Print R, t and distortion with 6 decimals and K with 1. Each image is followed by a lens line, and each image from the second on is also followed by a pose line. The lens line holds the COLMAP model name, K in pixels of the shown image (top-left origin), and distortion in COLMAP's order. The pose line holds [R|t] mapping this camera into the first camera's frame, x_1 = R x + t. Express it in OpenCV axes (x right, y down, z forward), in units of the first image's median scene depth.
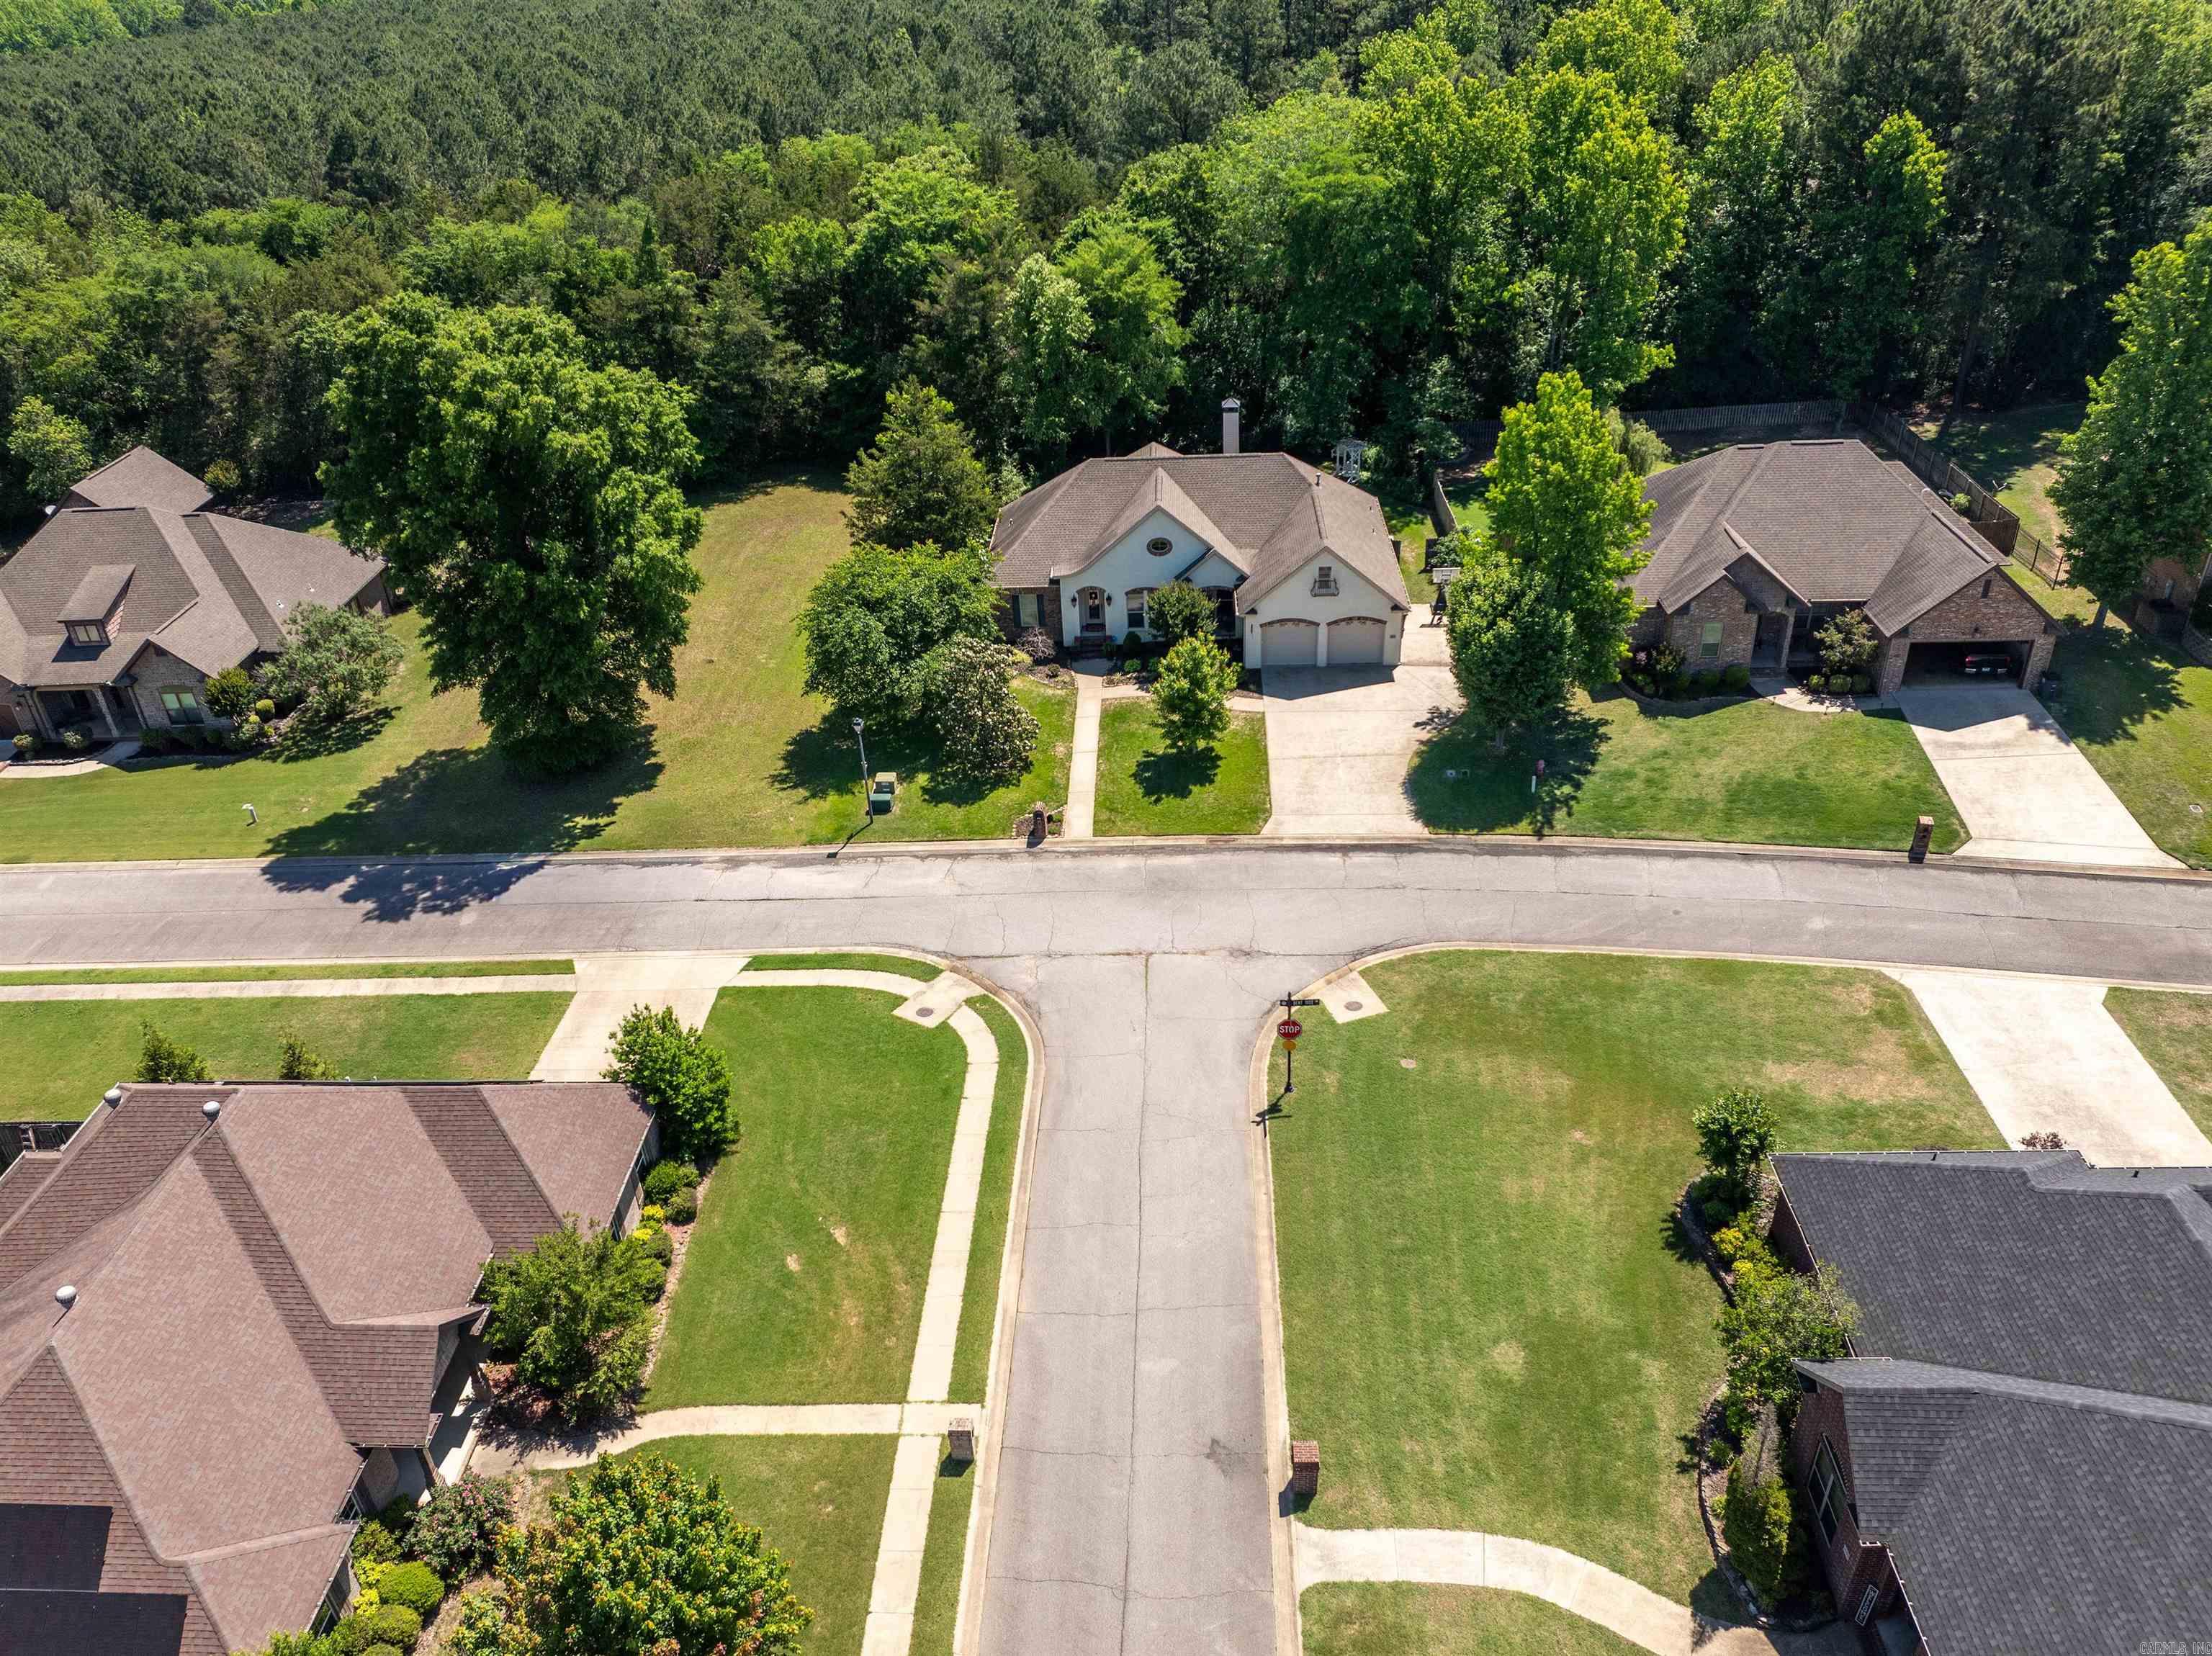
lens RADIAL K [[1555.6, 0, 1106.0], [0, 1555.6, 828.0], [0, 0, 1]] dist [-0.007503, -0.002405]
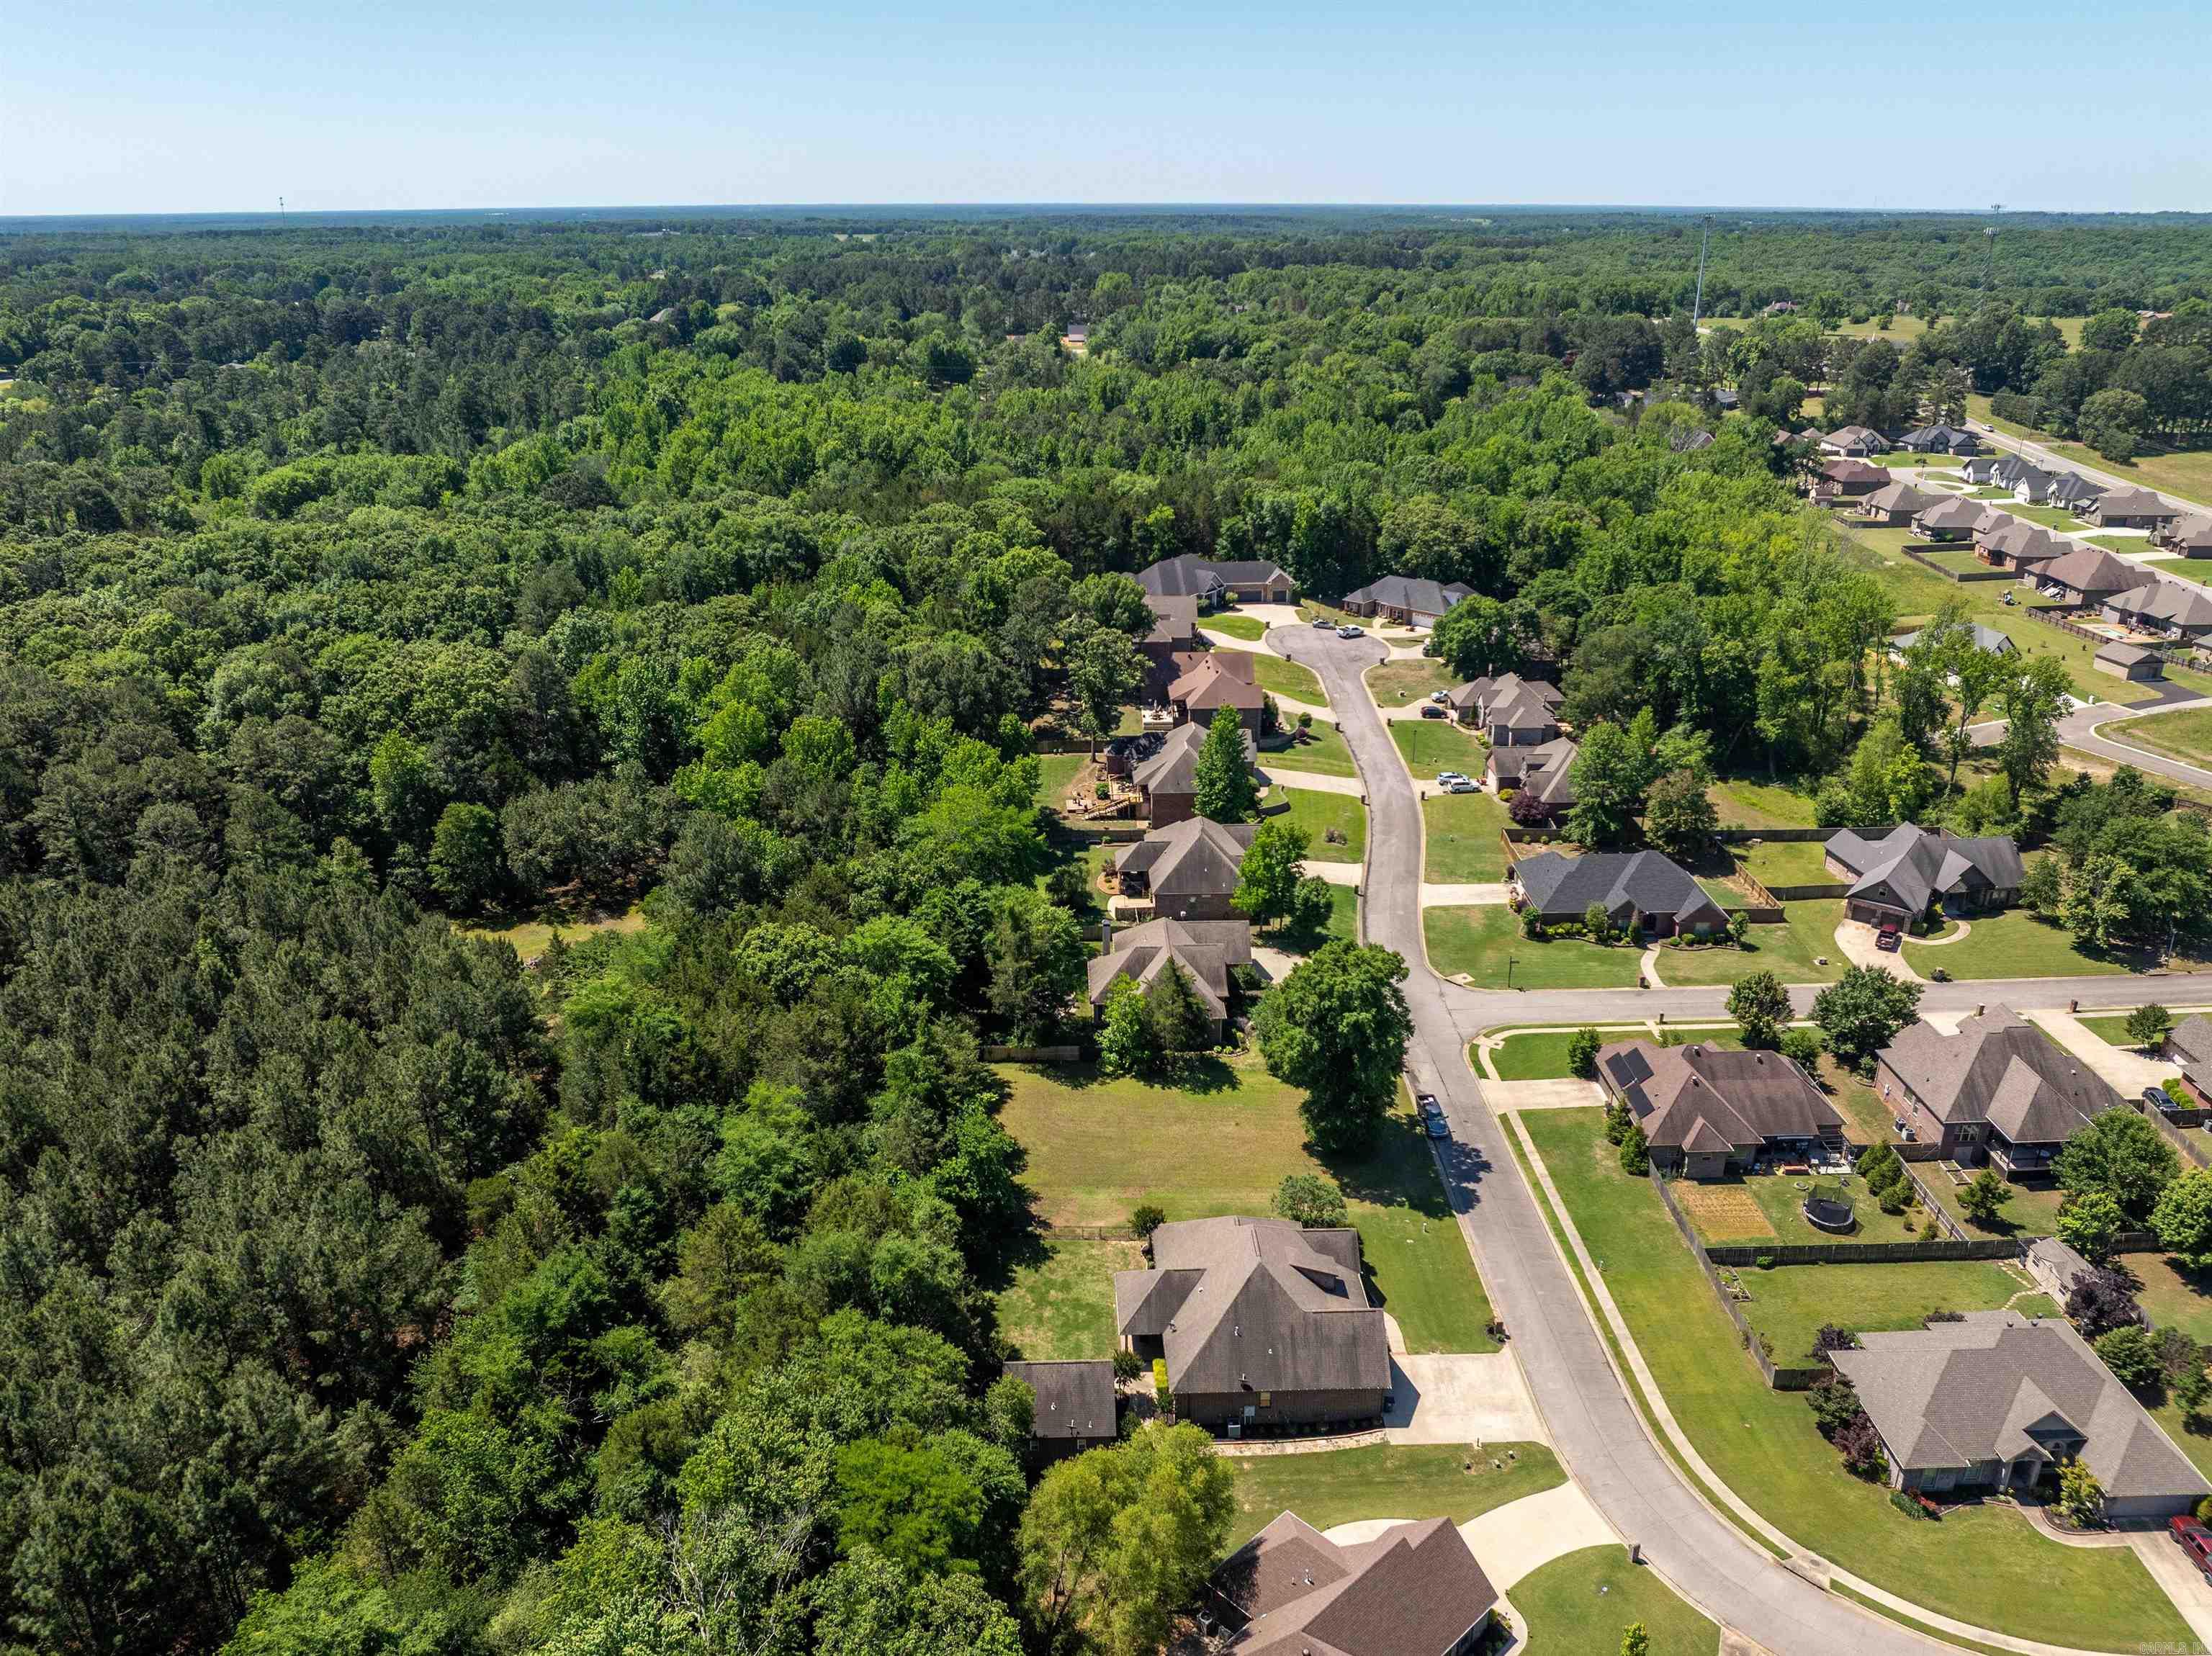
lens RADIAL K [[1619.4, 0, 1106.0], [0, 1619.4, 828.0], [0, 0, 1]] dist [-0.038256, -0.001396]
pose [[-0.058525, -0.309055, 0.949242, -2.135400], [0.535292, 0.792900, 0.291157, -1.115057], [-0.842637, 0.525161, 0.119030, 0.802477]]
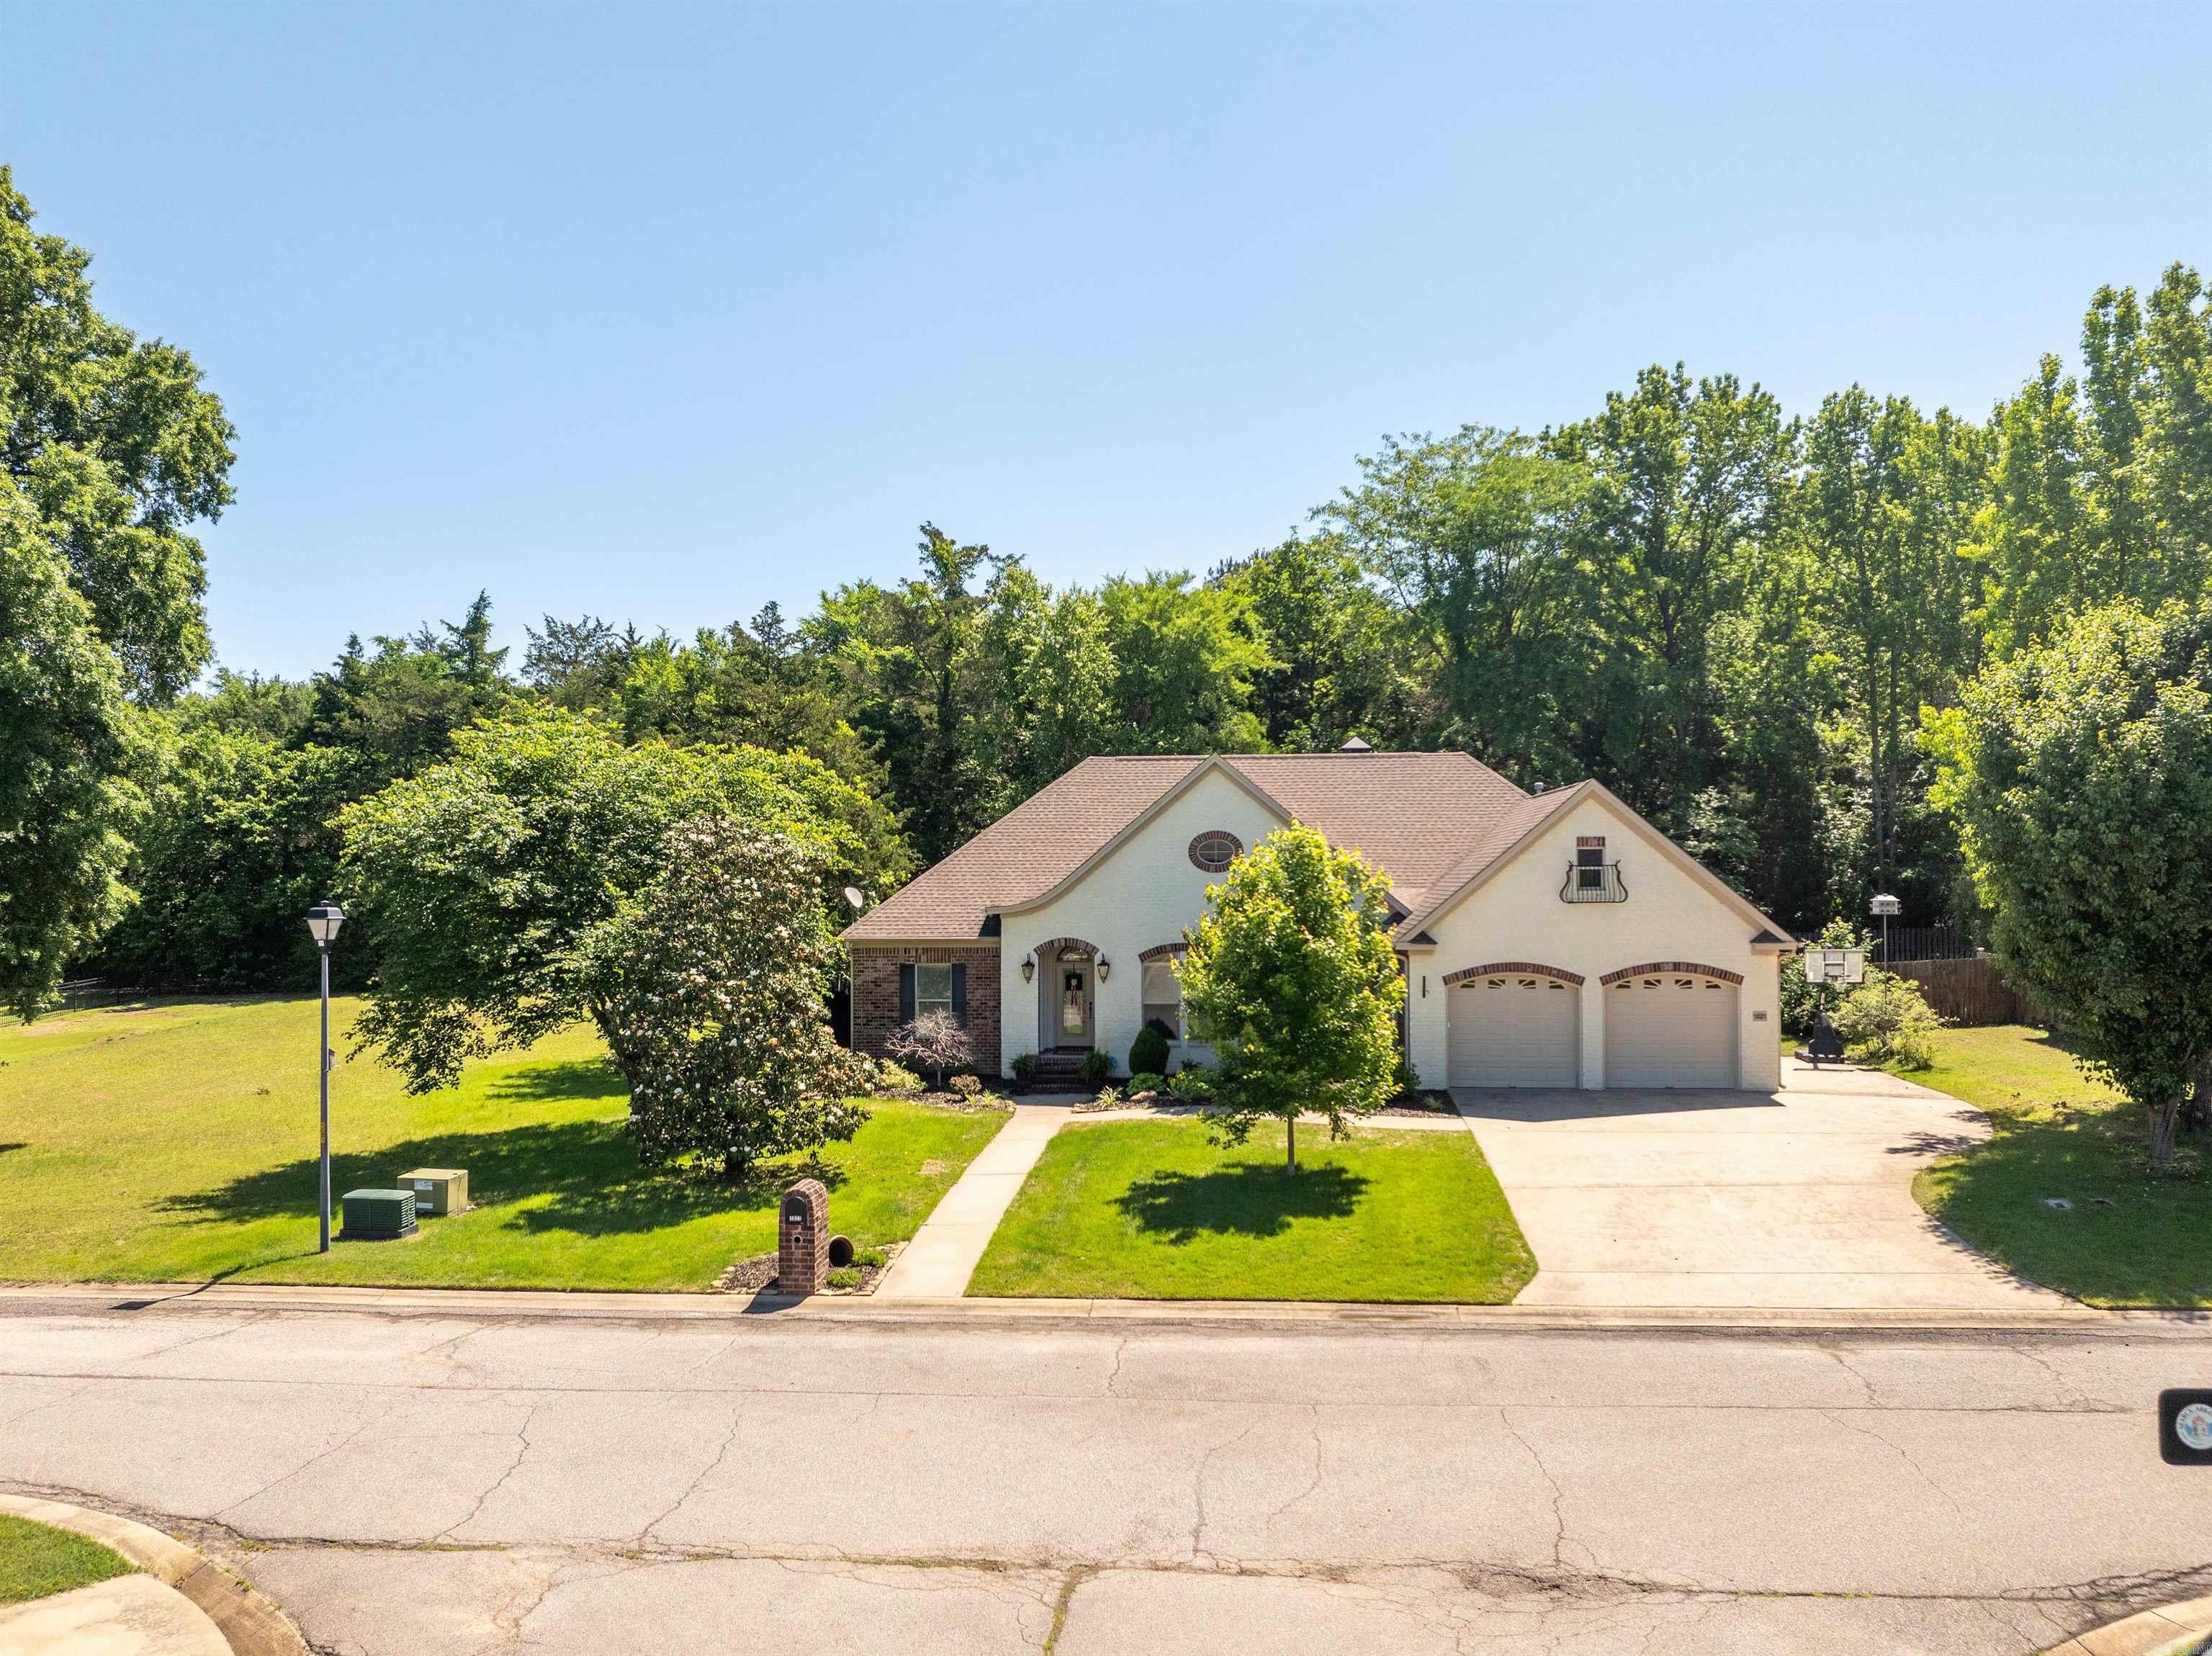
lens RADIAL K [[1686.8, 0, 1106.0], [0, 1686.8, 828.0], [0, 0, 1]] dist [-0.035209, -0.002610]
pose [[0.997612, 0.033843, -0.060203, 0.033173], [-0.061395, 0.833800, -0.548642, 0.098638], [0.031630, 0.551028, 0.833887, 0.604516]]
